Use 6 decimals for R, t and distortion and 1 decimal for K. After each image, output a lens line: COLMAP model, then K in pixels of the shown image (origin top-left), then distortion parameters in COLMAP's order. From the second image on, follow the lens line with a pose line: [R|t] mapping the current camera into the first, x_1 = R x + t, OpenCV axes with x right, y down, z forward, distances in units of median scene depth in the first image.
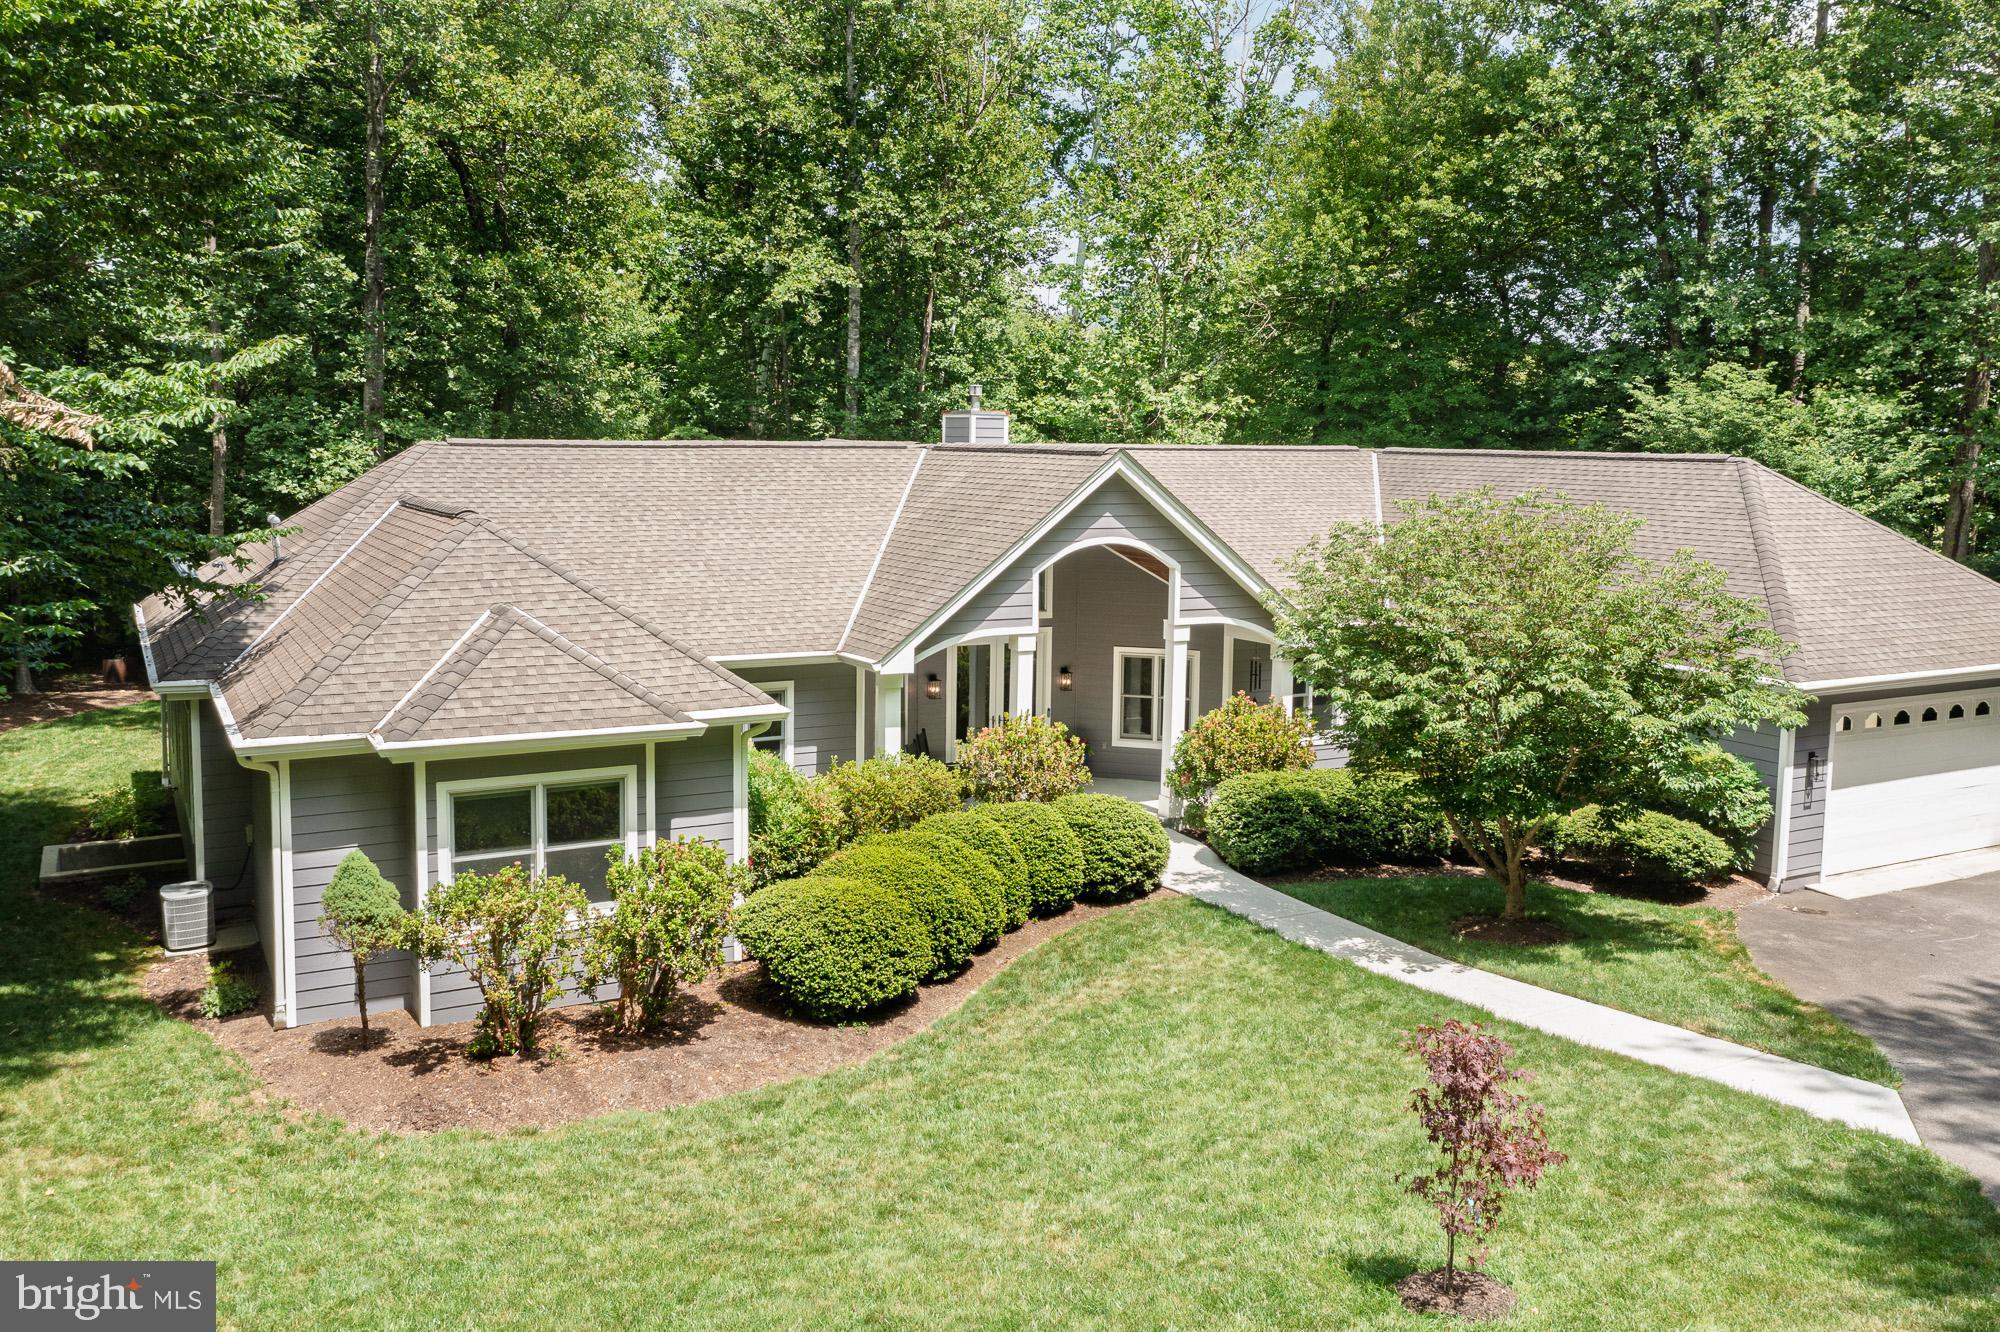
lens RADIAL K [[1604.2, 0, 1006.1], [0, 1604.2, 657.1], [0, 0, 1]] dist [0.003114, 0.002623]
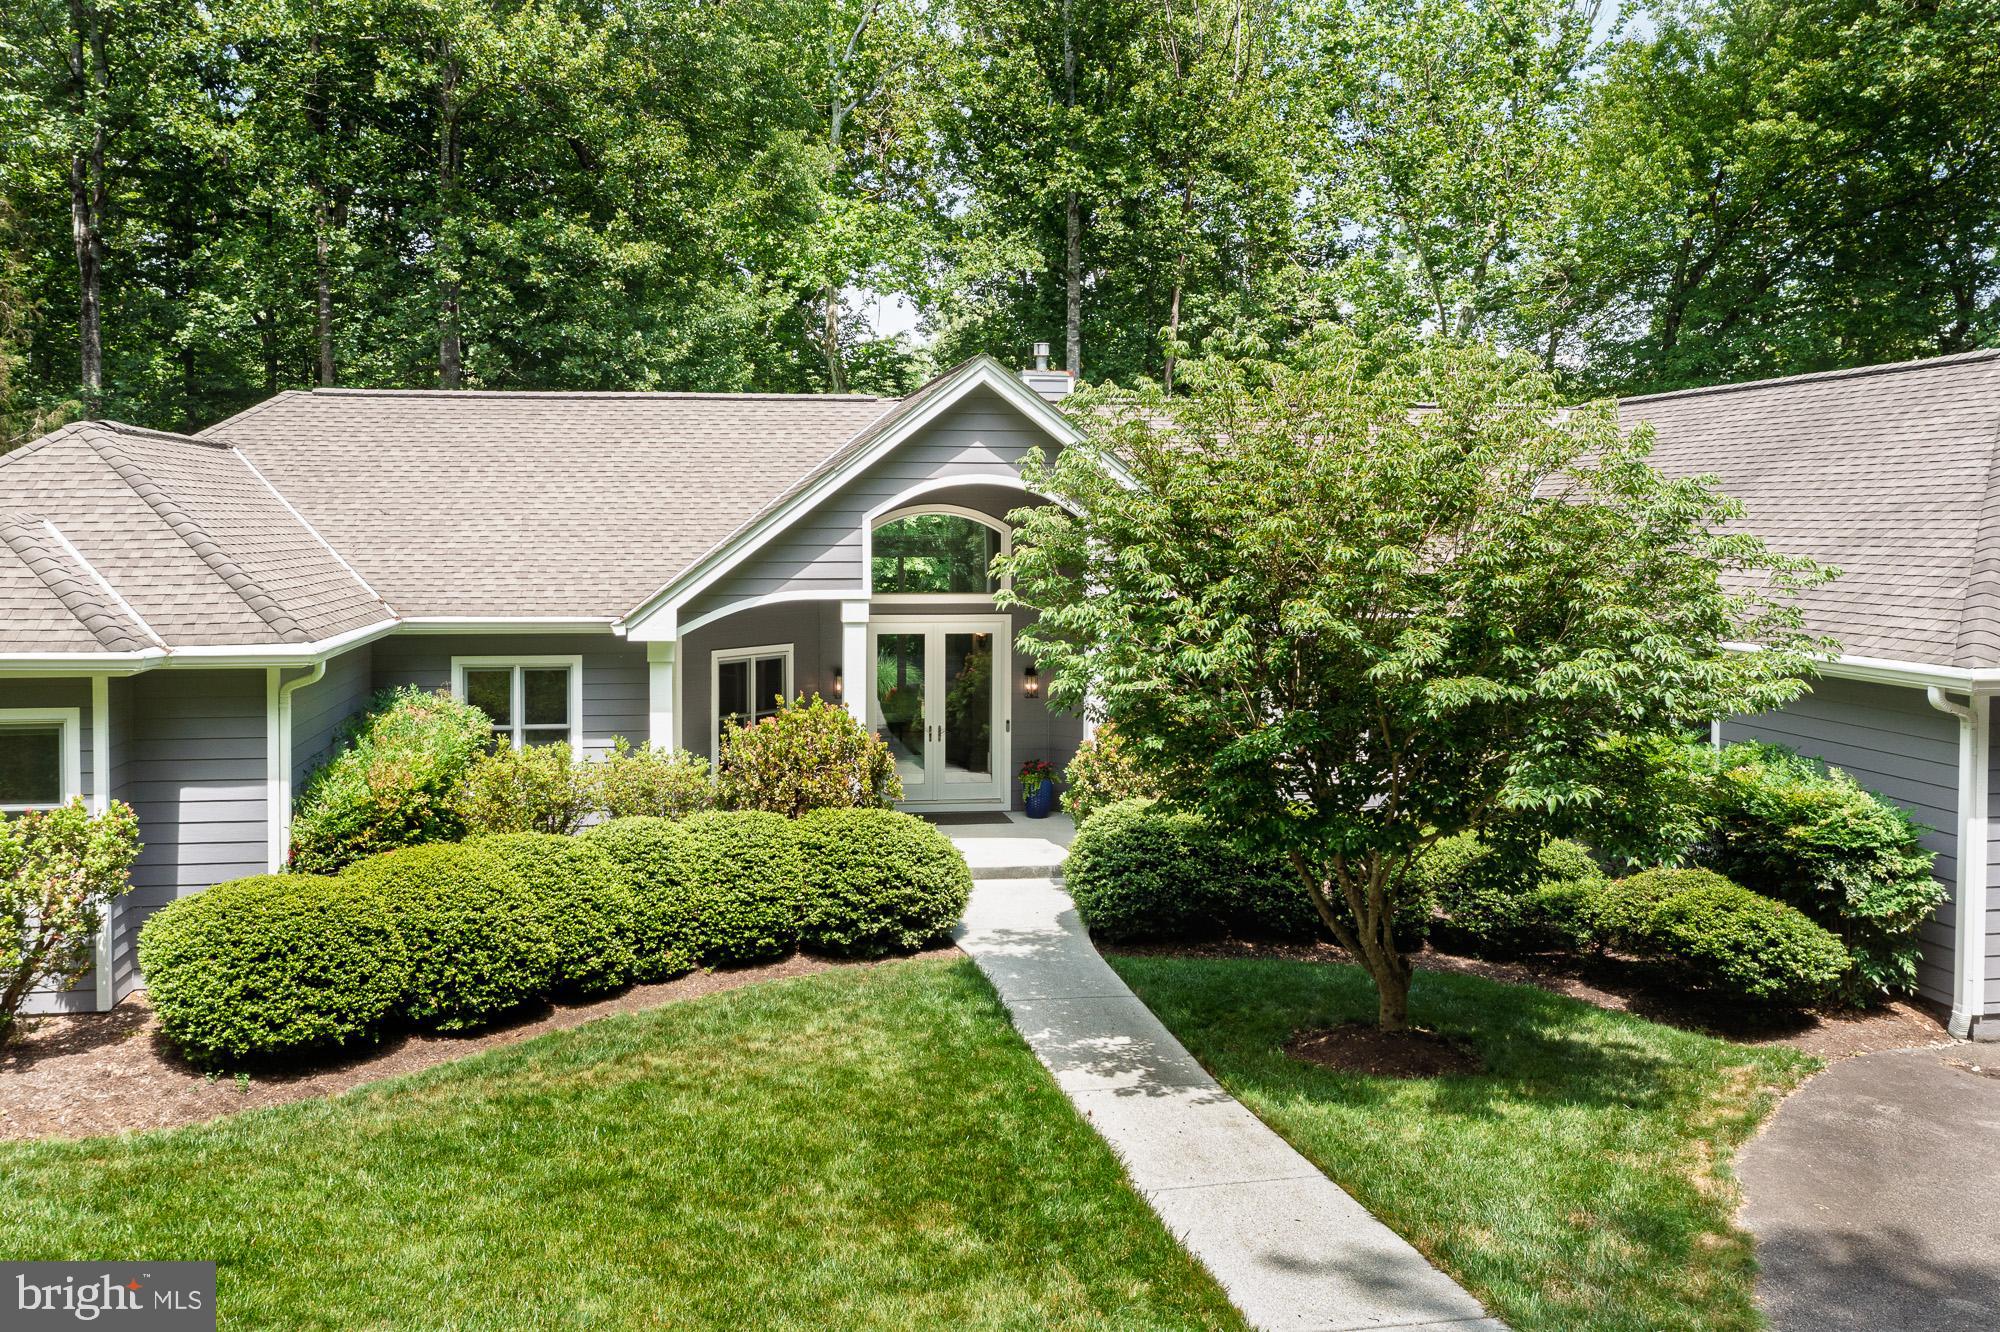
lens RADIAL K [[1630.5, 0, 928.7], [0, 1630.5, 612.0], [0, 0, 1]] dist [0.009062, -0.020587]
pose [[0.938445, 0.007446, -0.345347, 0.335709], [-0.035500, 0.996553, -0.074979, 0.051489], [0.343598, 0.082624, 0.935475, 0.314058]]
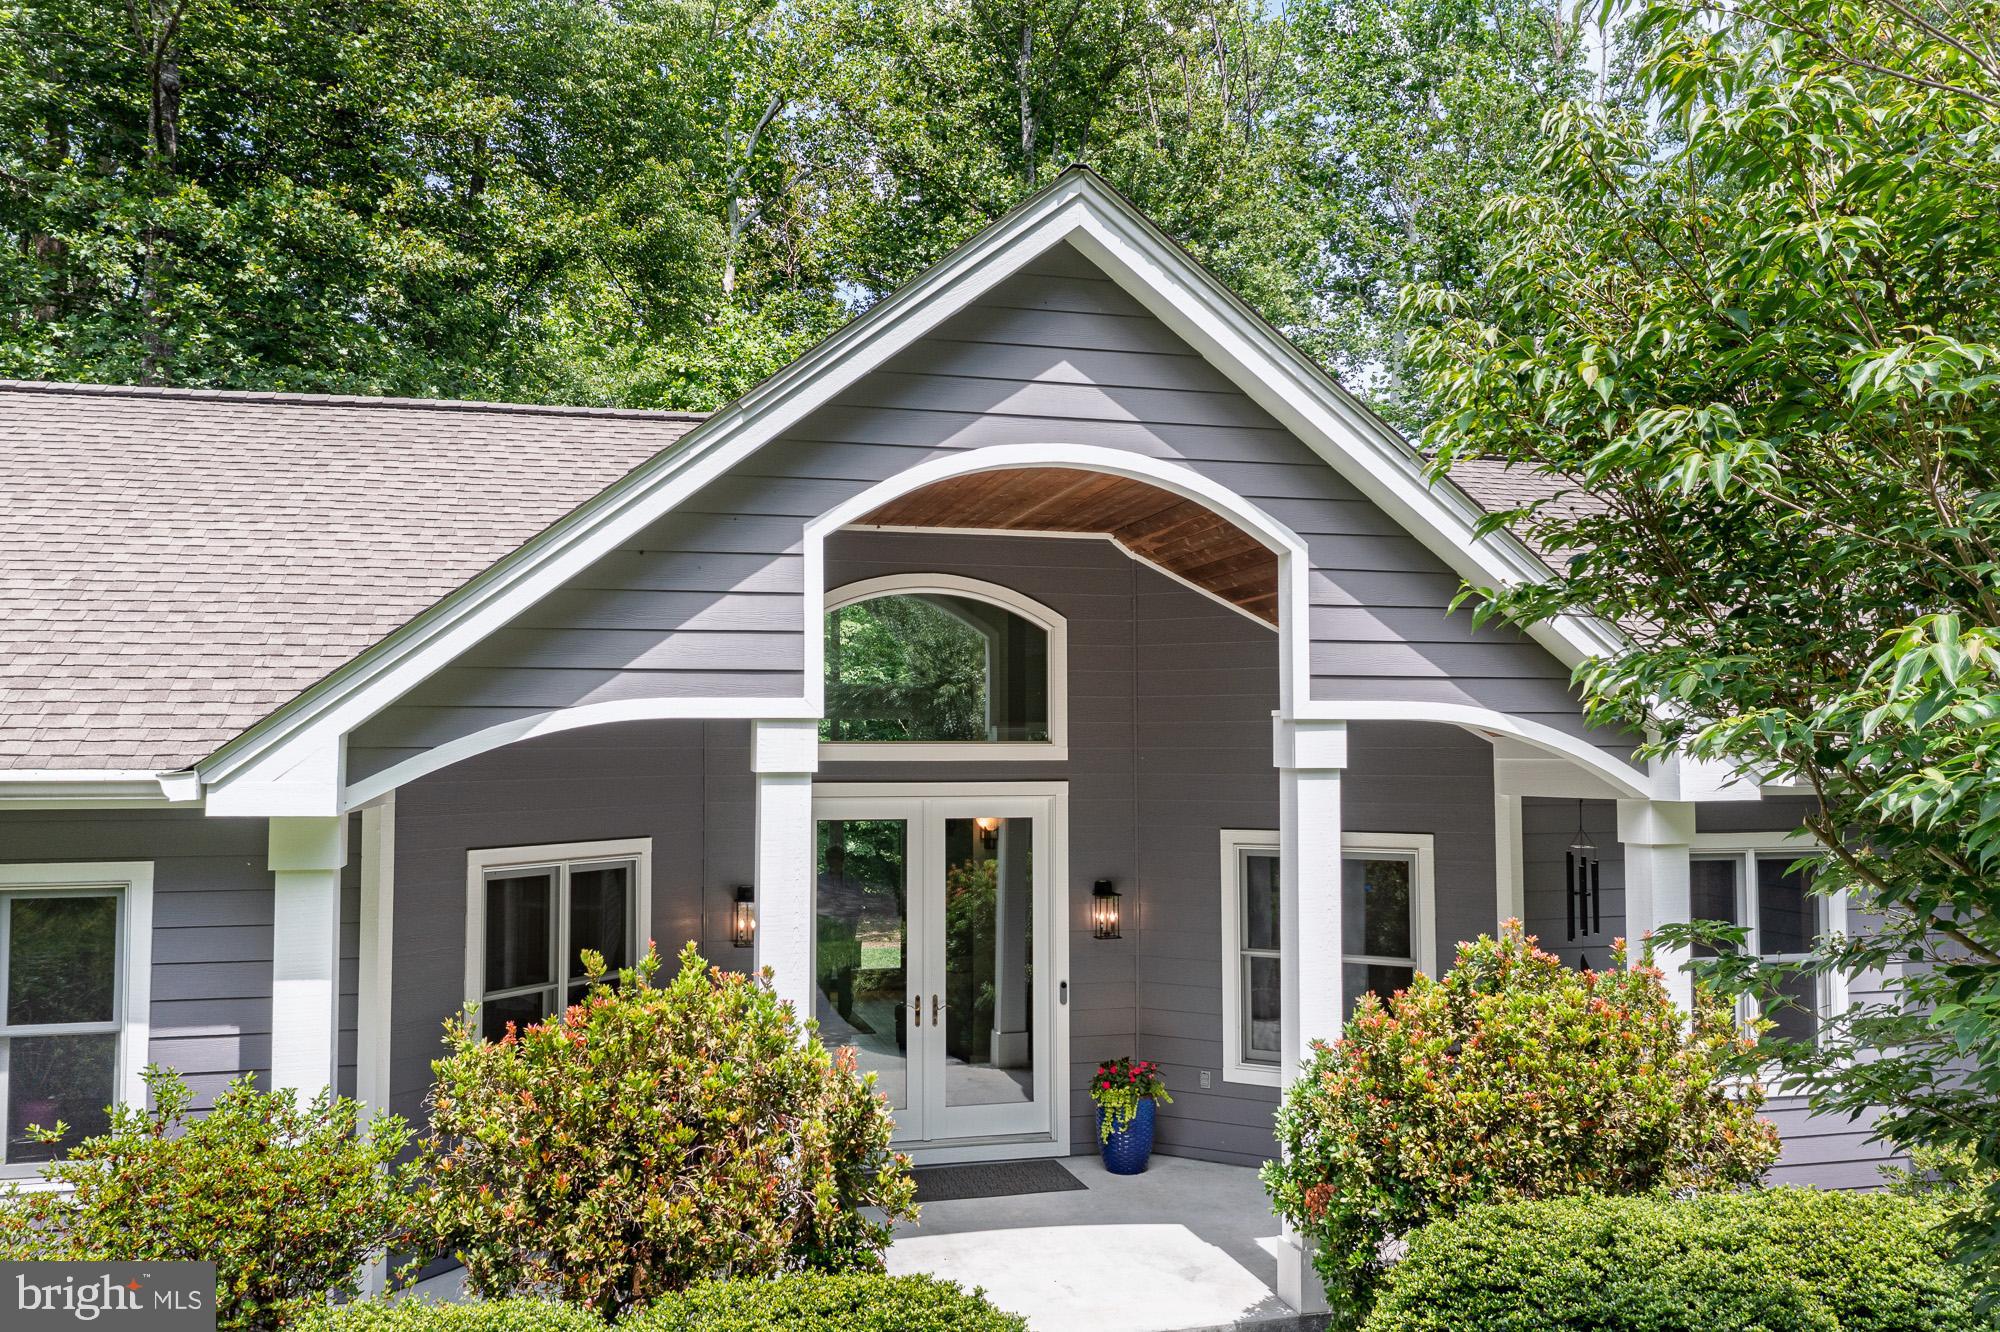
lens RADIAL K [[1632.6, 0, 1000.0], [0, 1632.6, 666.0], [0, 0, 1]] dist [-0.000269, 0.000726]
pose [[0.970155, -0.028103, -0.240851, 0.145517], [-0.016820, 0.983070, -0.182458, 0.037086], [0.241901, 0.181063, 0.953258, 0.746022]]
